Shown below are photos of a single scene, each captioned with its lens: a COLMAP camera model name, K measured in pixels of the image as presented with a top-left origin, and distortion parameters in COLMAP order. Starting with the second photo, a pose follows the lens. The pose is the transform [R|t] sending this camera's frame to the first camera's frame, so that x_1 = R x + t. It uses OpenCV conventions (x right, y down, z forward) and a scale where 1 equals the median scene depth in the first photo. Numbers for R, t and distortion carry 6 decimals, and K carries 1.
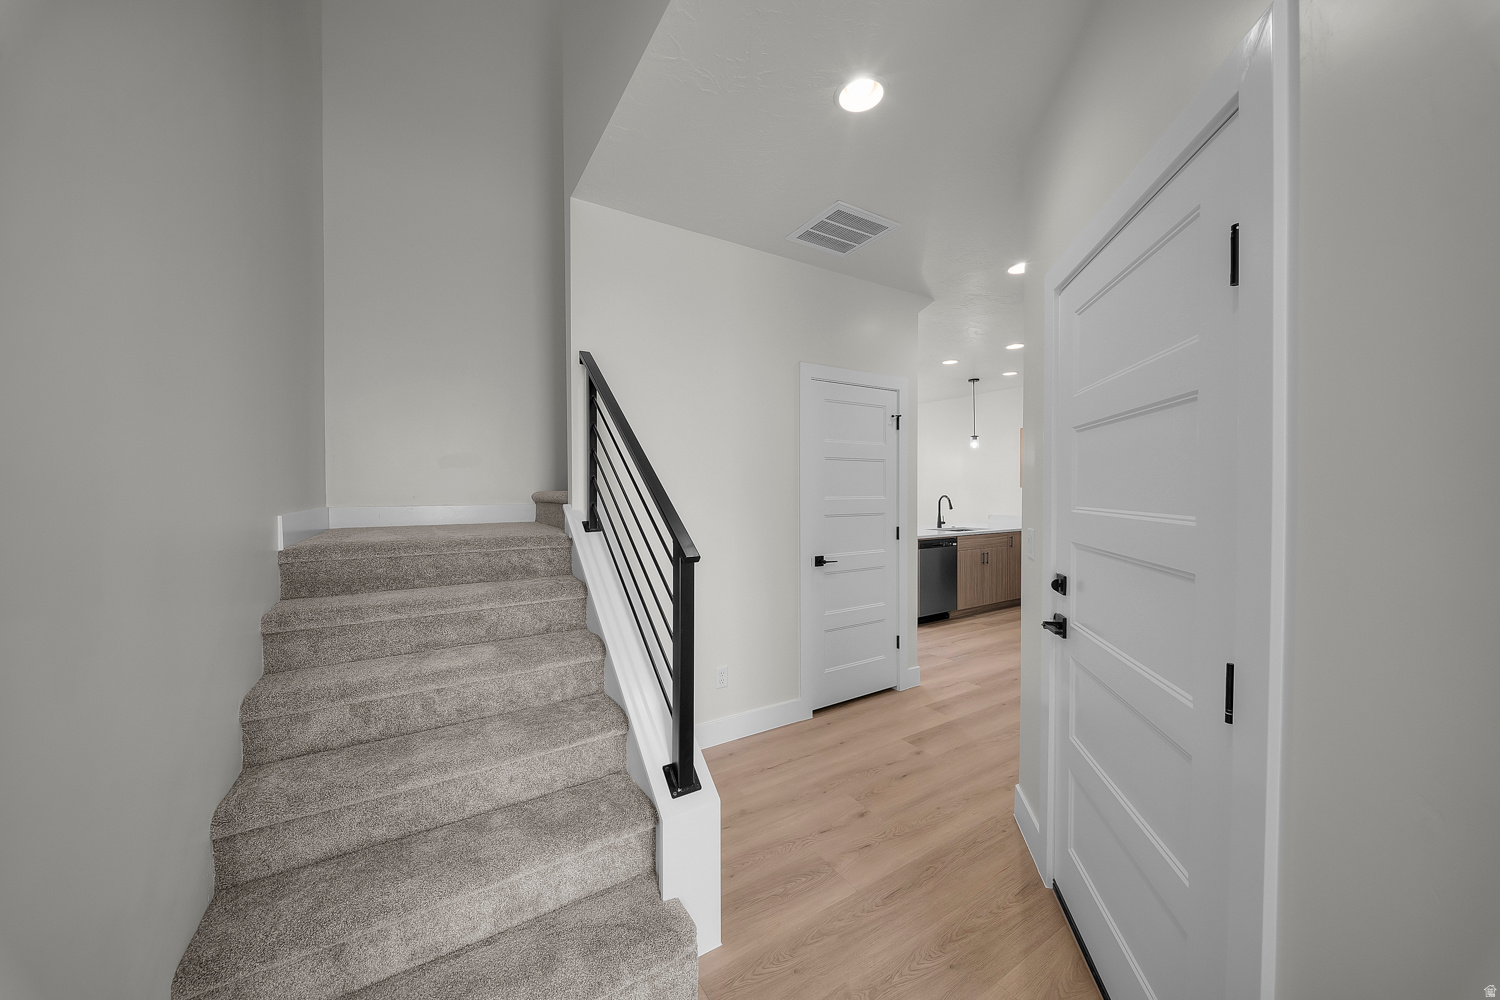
lens RADIAL K [[527.5, 0, 745.8], [0, 527.5, 500.4], [0, 0, 1]] dist [0.004558, -0.005498]
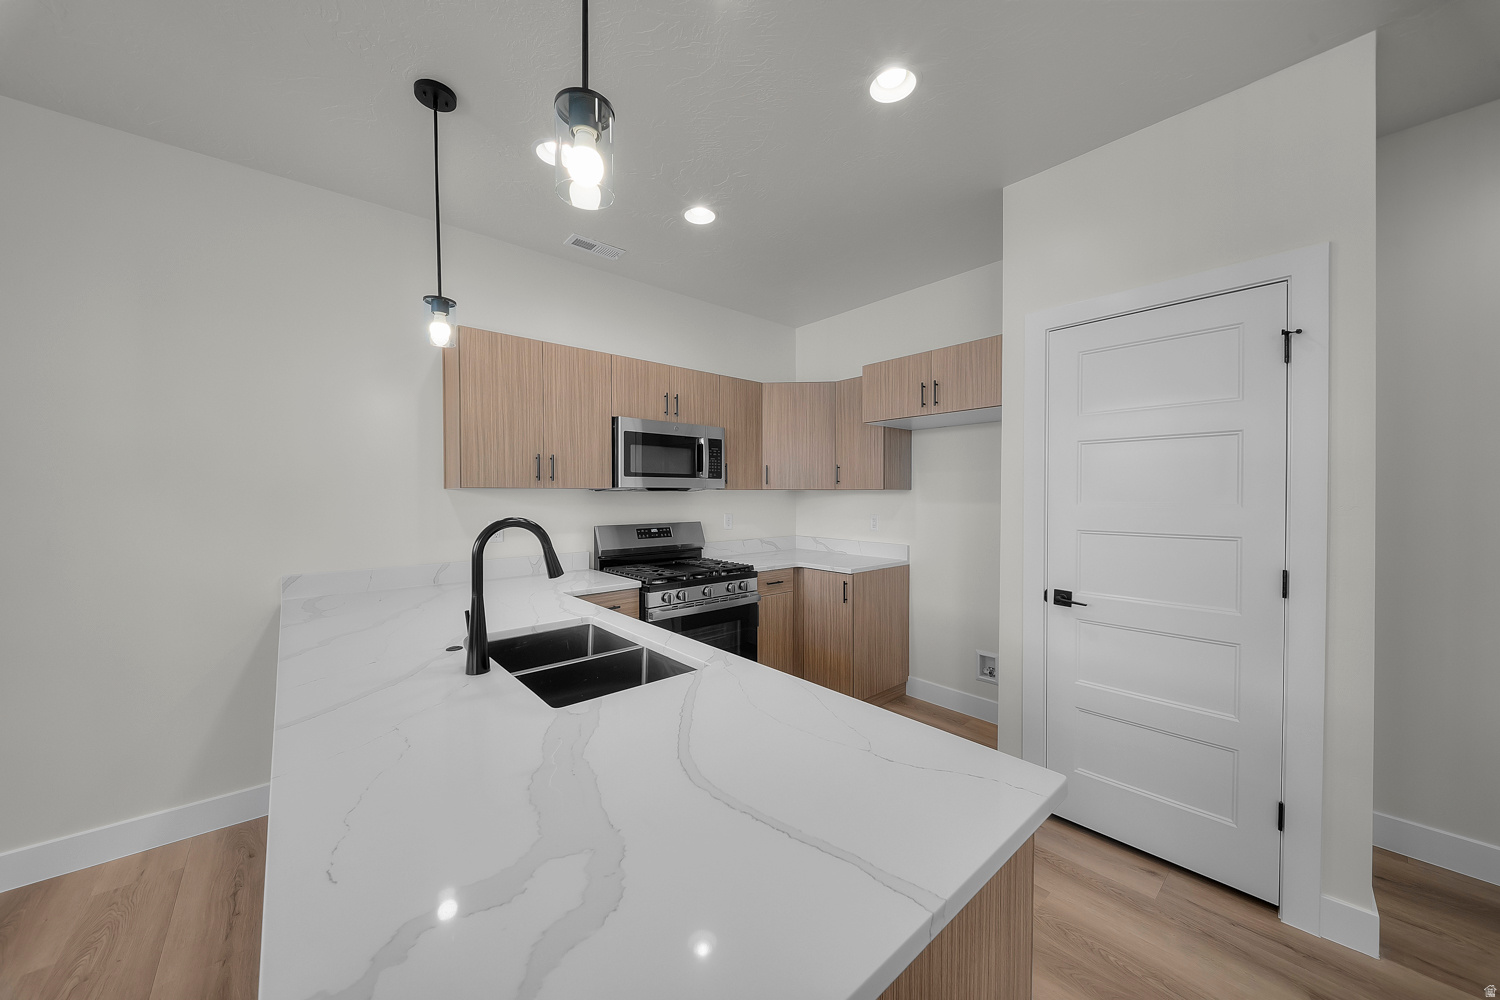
lens RADIAL K [[527.5, 0, 745.8], [0, 527.5, 500.4], [0, 0, 1]] dist [0.004558, -0.005498]
pose [[-0.161399, -0.013598, 0.986796, 0.186919], [0.018201, 0.999694, 0.016752, -0.026935], [-0.986721, 0.020664, -0.161102, 1.276563]]
